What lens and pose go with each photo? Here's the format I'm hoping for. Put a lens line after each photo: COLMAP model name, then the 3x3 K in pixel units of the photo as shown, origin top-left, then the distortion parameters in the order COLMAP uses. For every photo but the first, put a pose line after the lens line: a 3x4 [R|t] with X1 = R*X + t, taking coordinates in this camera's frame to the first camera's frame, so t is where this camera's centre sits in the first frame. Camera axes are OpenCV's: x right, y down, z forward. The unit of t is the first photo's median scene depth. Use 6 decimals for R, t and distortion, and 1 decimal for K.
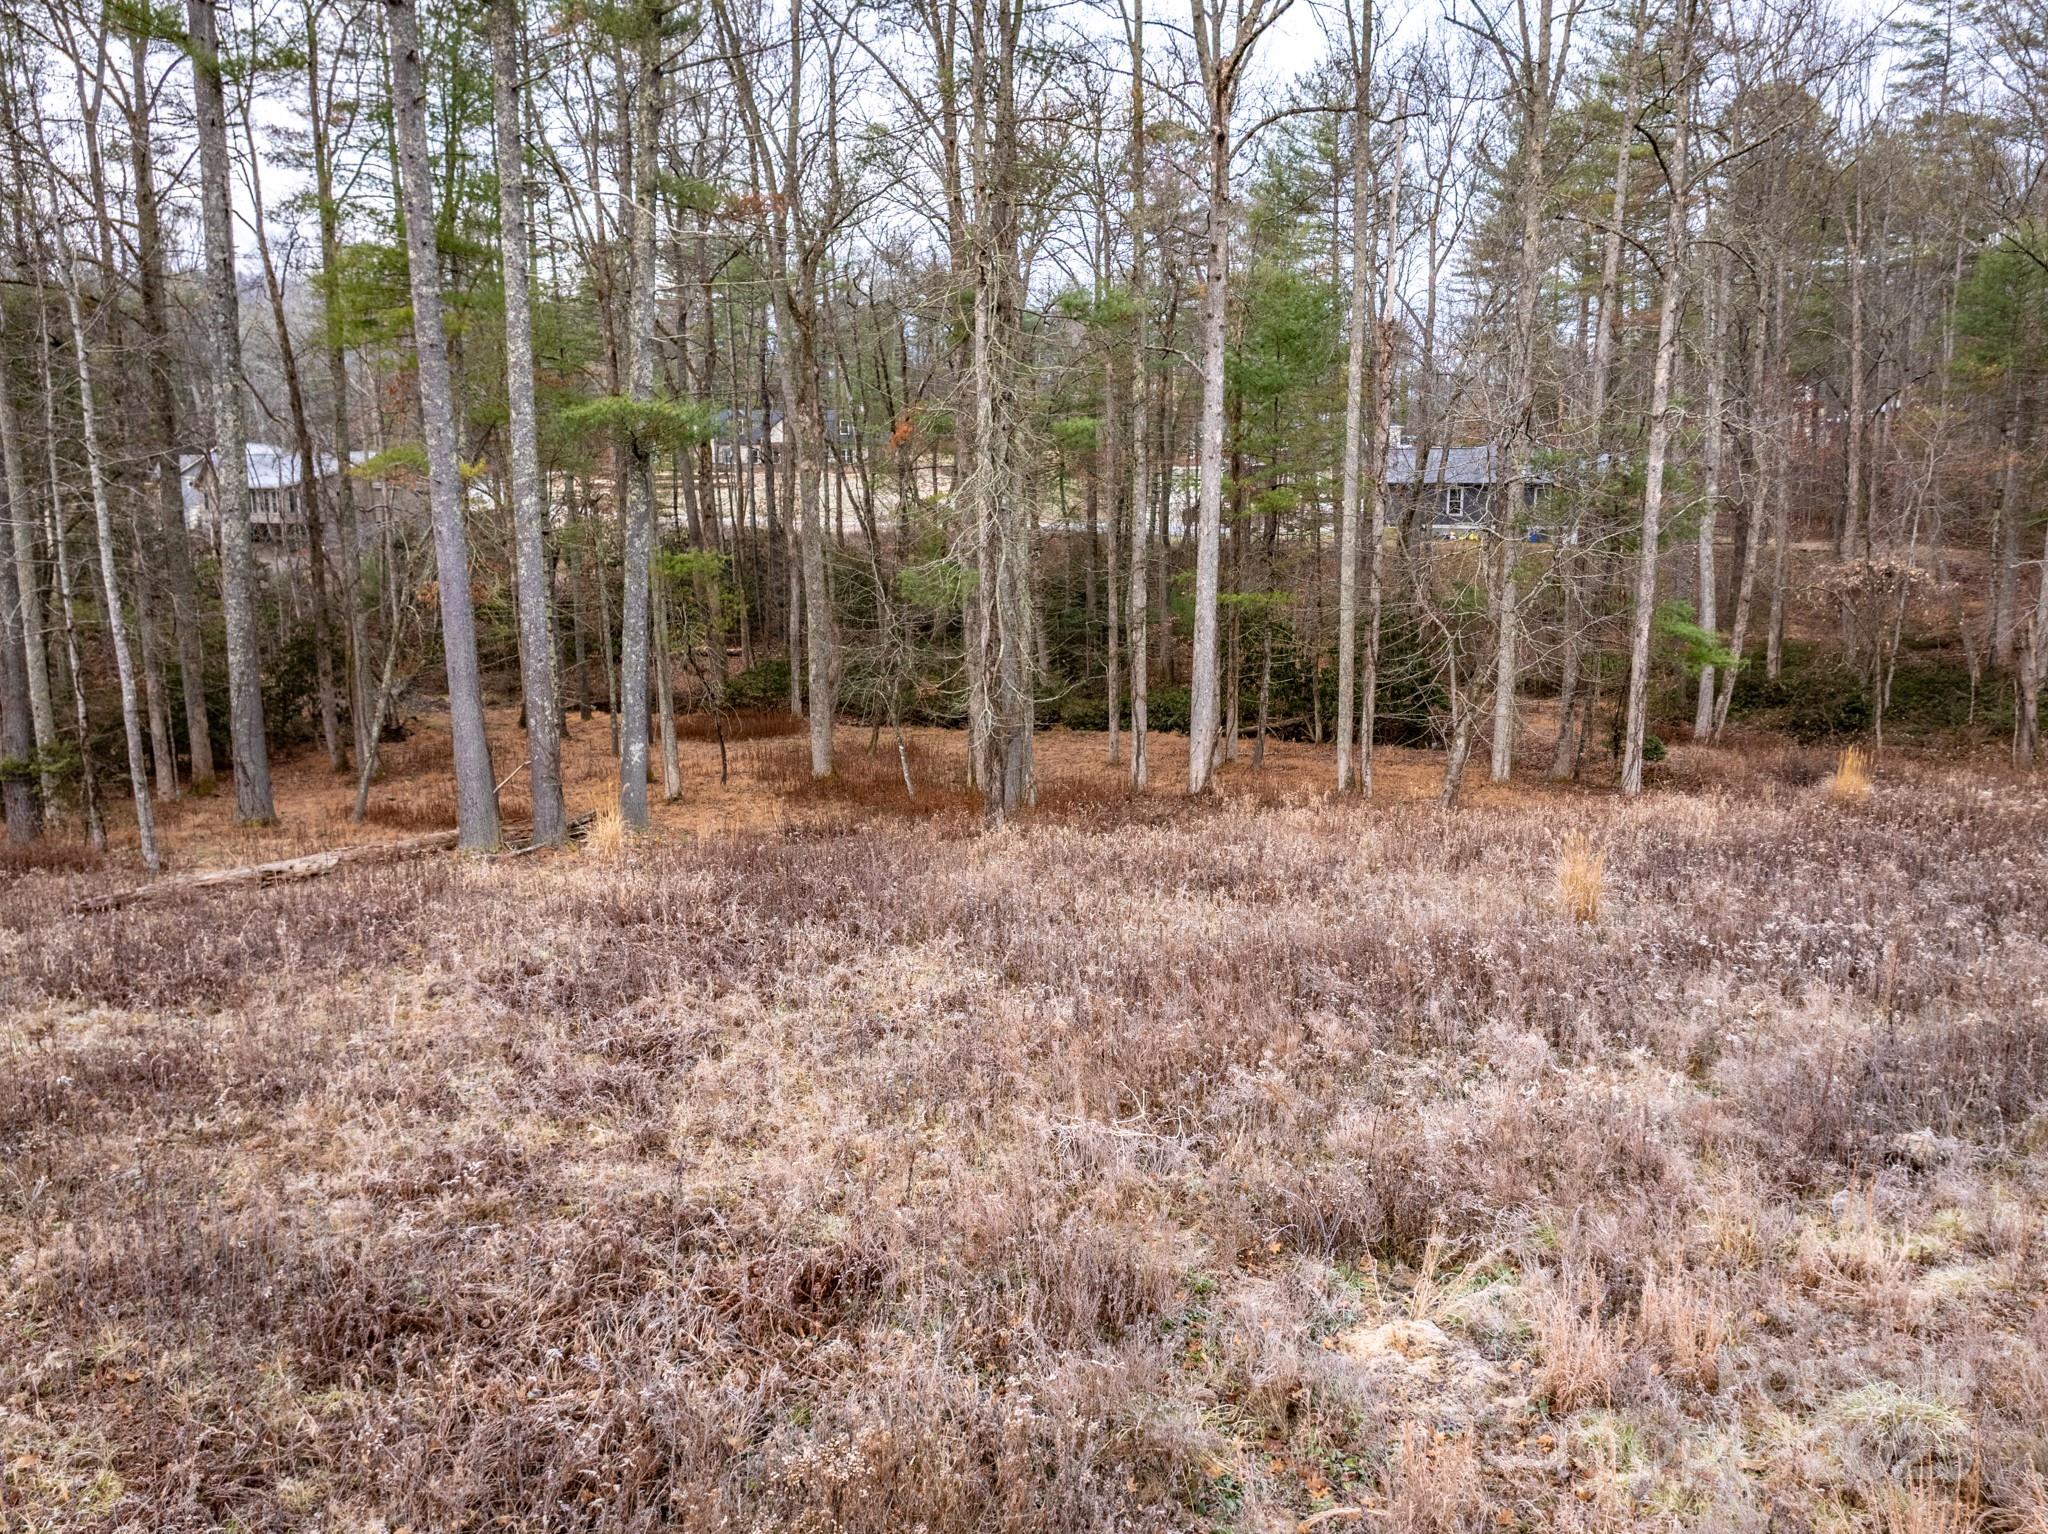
lens RADIAL K [[1472.4, 0, 1024.8], [0, 1472.4, 767.3], [0, 0, 1]] dist [-0.025745, 0.018334]
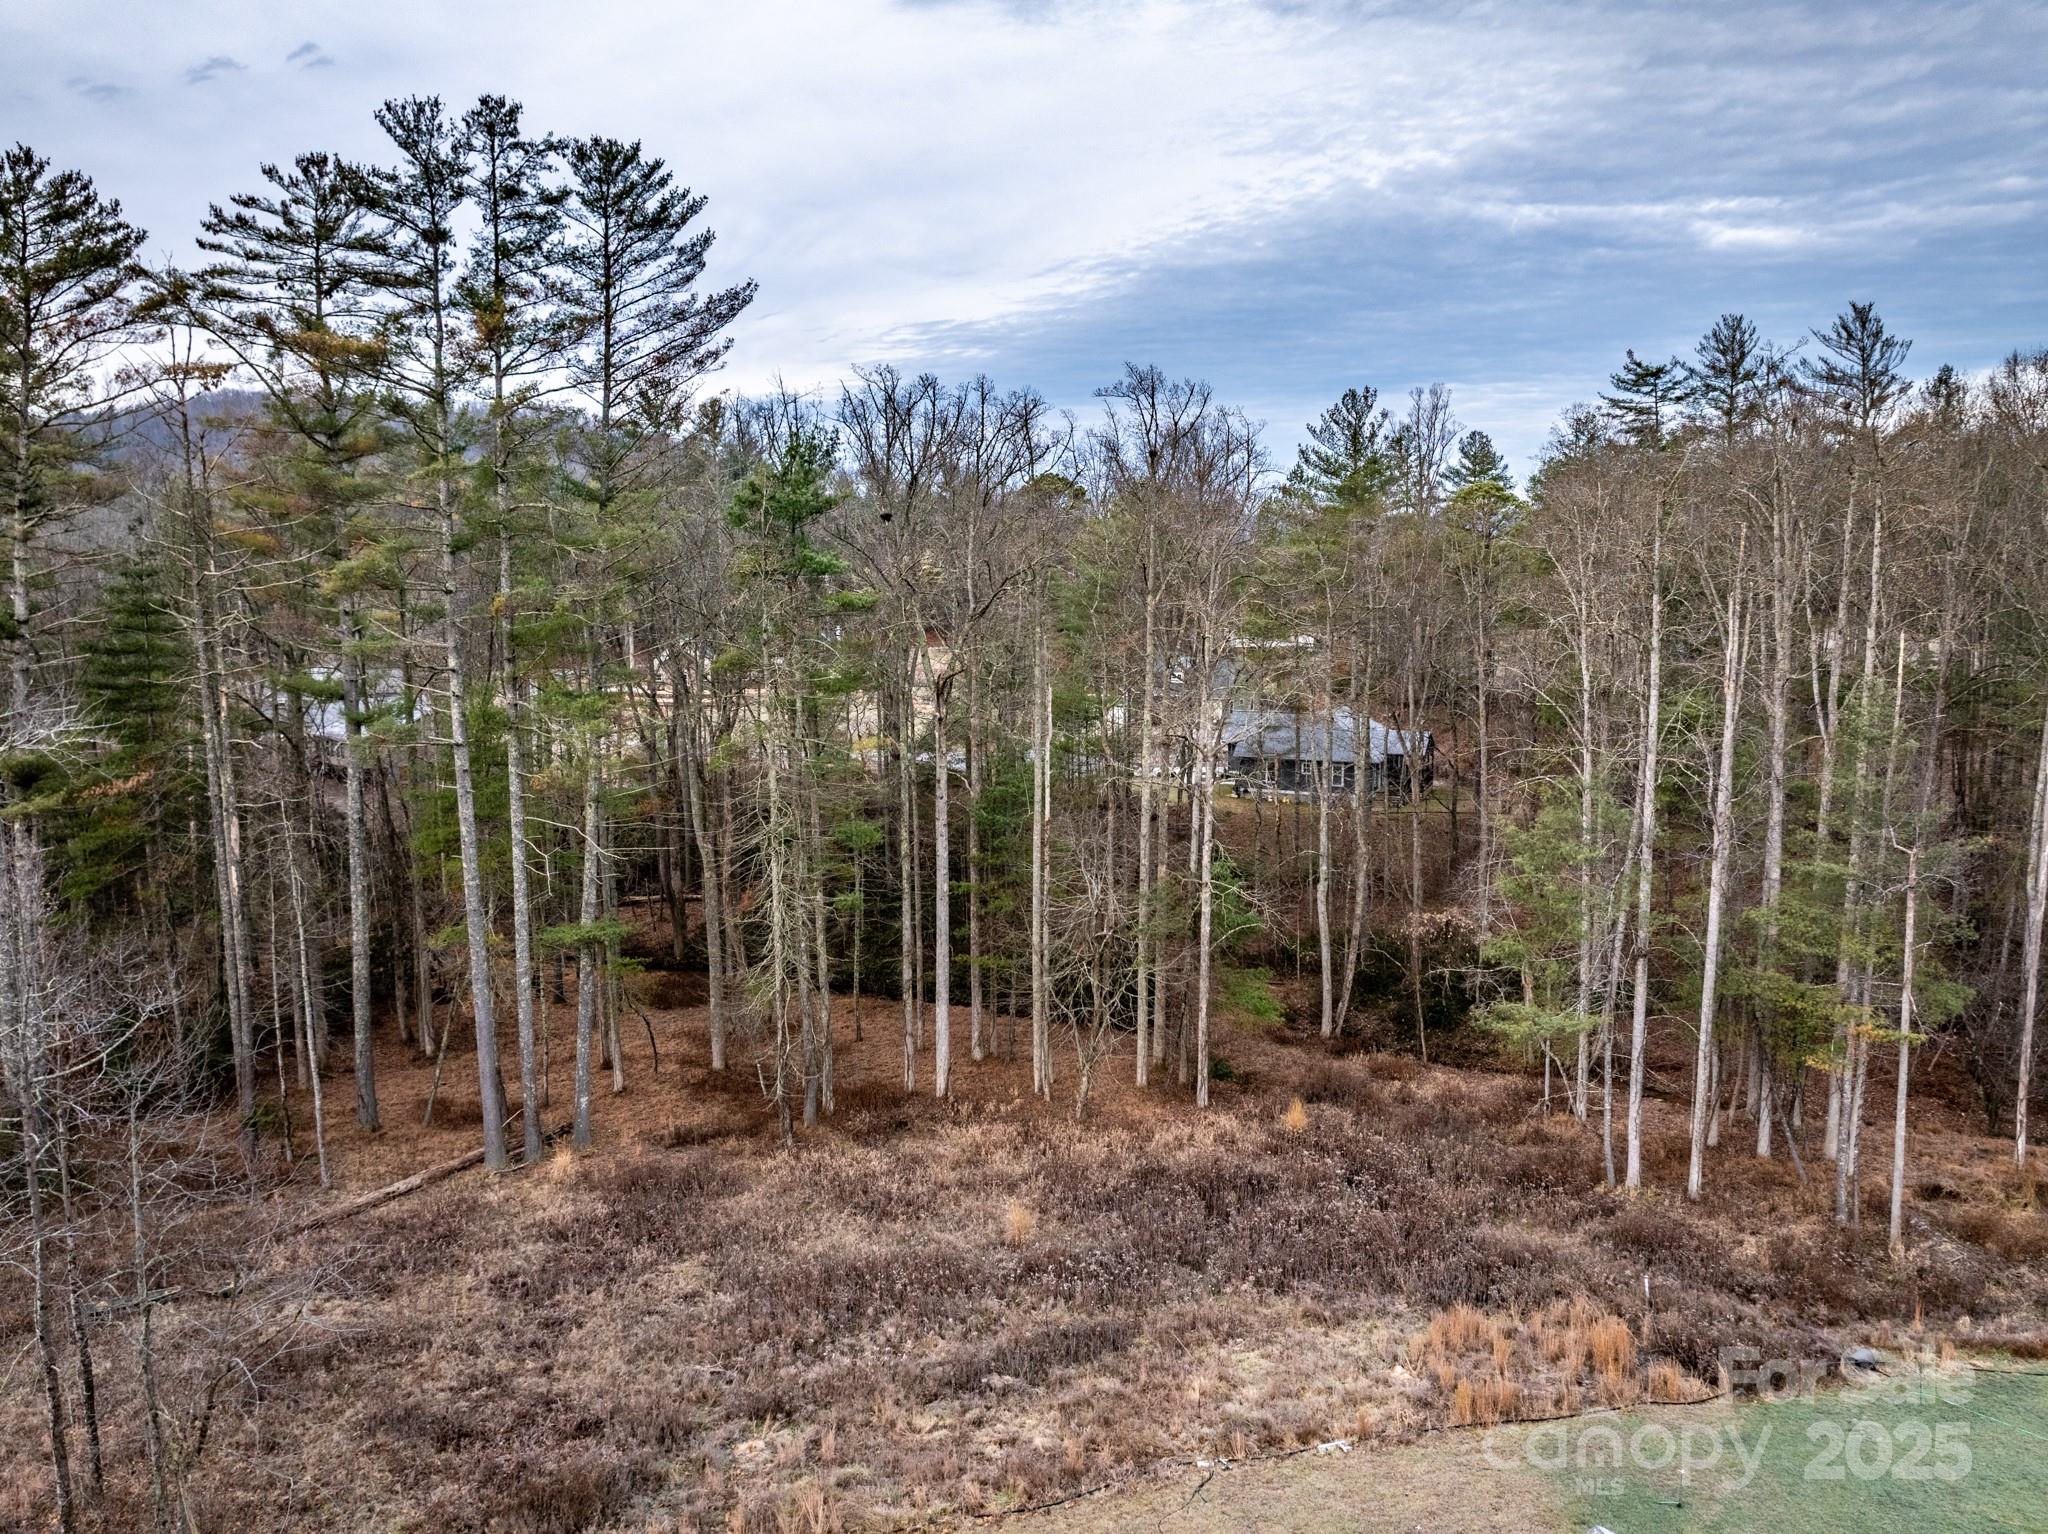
lens RADIAL K [[1472.4, 0, 1023.7], [0, 1472.4, 766.6], [0, 0, 1]] dist [-0.025745, 0.018334]
pose [[0.999761, 0.009842, -0.019537, 0.742247], [-0.010978, 0.998201, -0.058936, -0.782428], [0.018922, 0.059136, 0.998071, -1.959252]]
